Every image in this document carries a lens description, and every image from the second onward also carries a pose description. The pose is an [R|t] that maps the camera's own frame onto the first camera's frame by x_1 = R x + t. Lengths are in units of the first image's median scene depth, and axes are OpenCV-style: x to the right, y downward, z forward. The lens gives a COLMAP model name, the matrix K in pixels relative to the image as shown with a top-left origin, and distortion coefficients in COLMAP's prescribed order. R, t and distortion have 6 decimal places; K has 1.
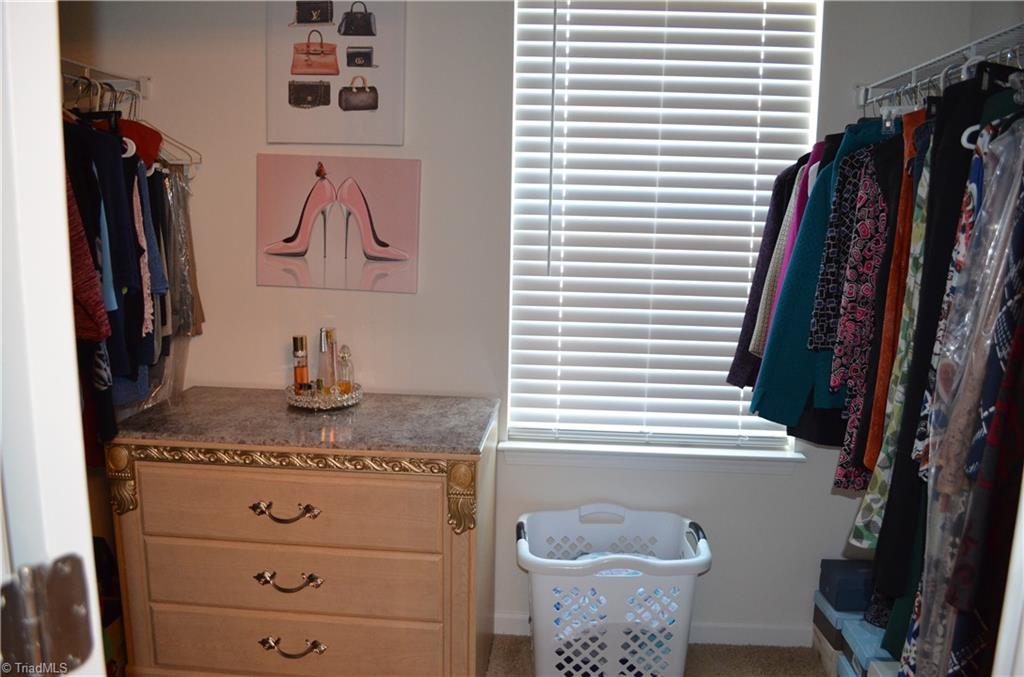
lens RADIAL K [[807.1, 0, 517.0], [0, 807.1, 339.8], [0, 0, 1]] dist [-0.060773, -0.012399]
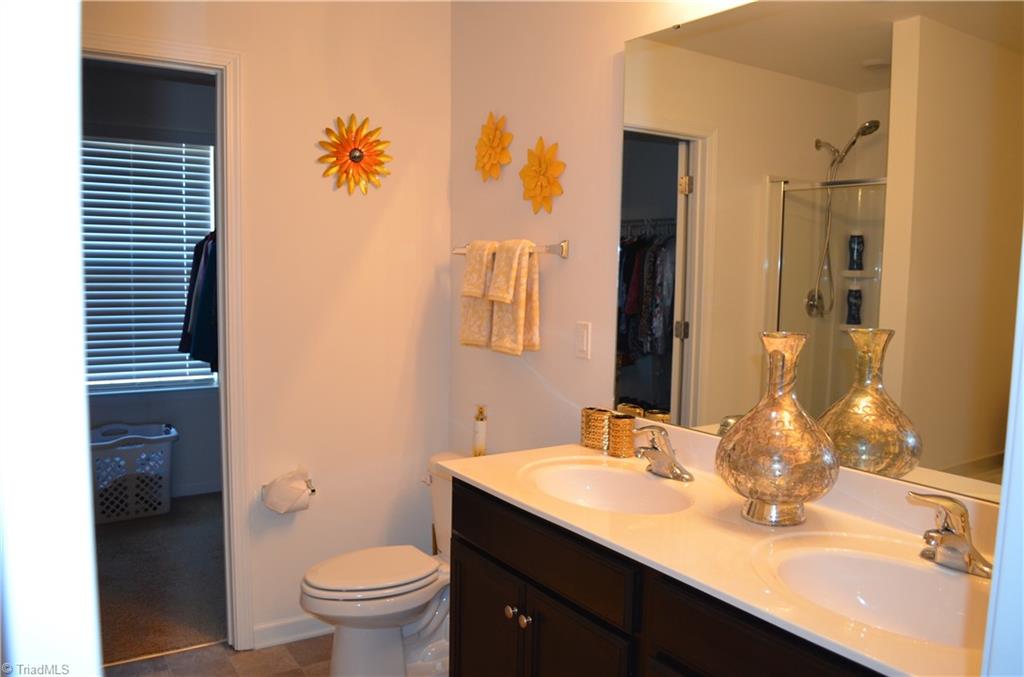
lens RADIAL K [[807.1, 0, 512.3], [0, 807.1, 335.8], [0, 0, 1]] dist [-0.060773, -0.012399]
pose [[0.784215, -0.057923, 0.617779, -0.308861], [0.103286, 0.993929, -0.037920, 0.184762], [-0.611832, 0.093546, 0.785437, -1.059728]]
